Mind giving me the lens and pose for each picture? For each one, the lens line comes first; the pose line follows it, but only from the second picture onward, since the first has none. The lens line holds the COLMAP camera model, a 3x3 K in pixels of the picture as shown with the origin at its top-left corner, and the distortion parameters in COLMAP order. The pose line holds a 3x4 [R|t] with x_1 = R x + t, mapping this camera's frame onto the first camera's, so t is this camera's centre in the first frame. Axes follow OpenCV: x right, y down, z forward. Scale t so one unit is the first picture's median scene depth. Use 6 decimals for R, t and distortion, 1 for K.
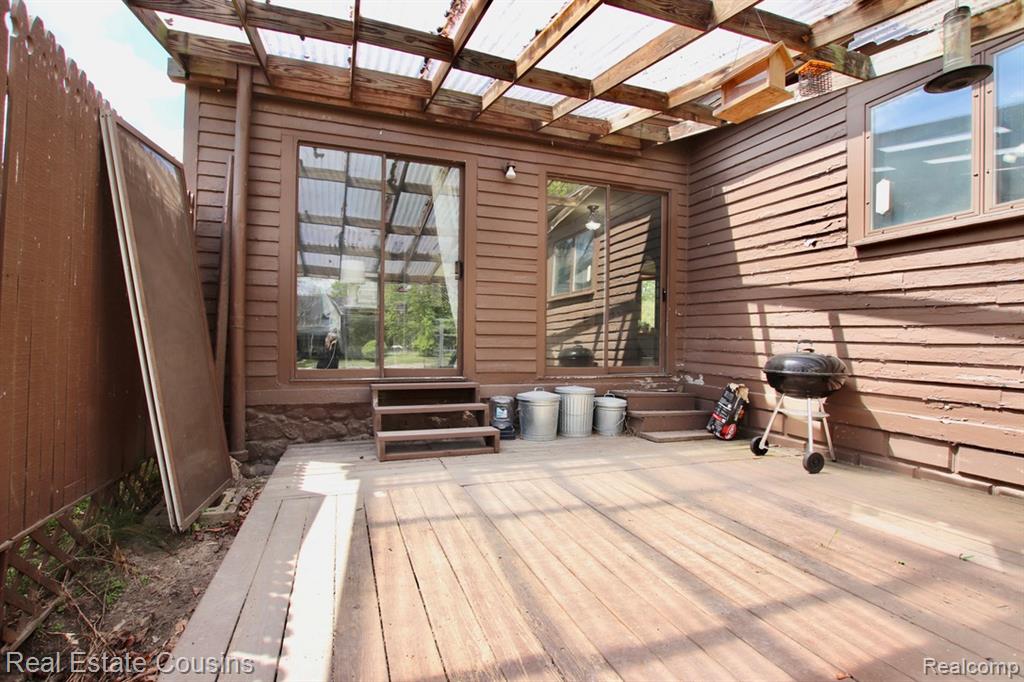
lens RADIAL K [[486.7, 0, 516.1], [0, 486.7, 342.5], [0, 0, 1]] dist [-0.019029, -0.000277]
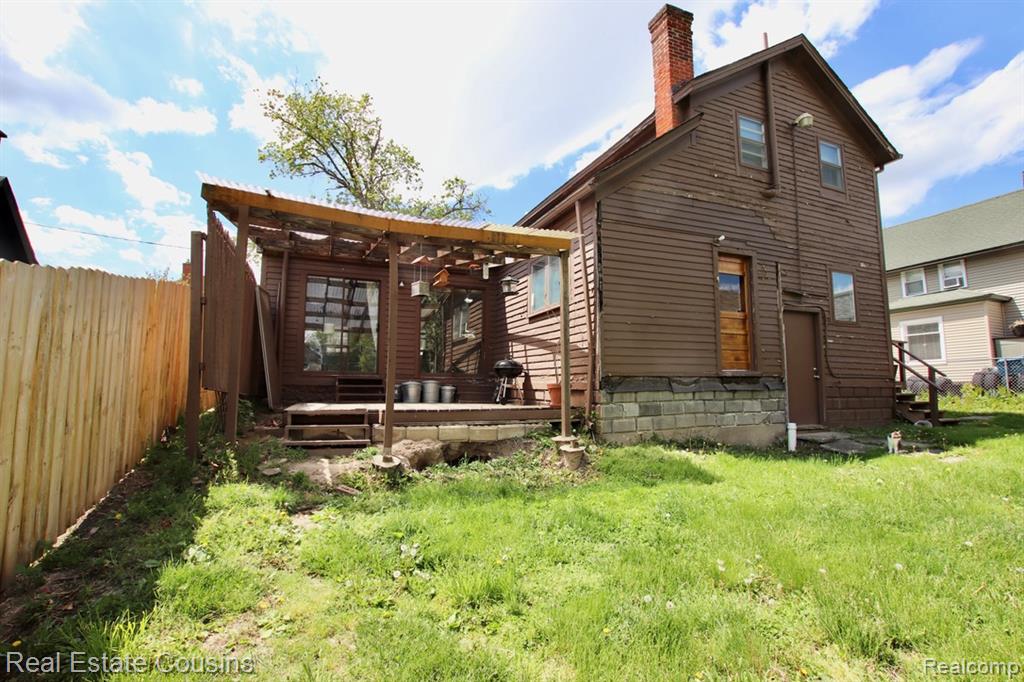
lens RADIAL K [[486.7, 0, 512.1], [0, 486.7, 336.1], [0, 0, 1]] dist [-0.019029, -0.000277]
pose [[0.999479, -0.004278, 0.031990, 0.461271], [0.007805, 0.993794, -0.110958, 0.153380], [-0.031317, 0.111150, 0.993310, -1.324679]]
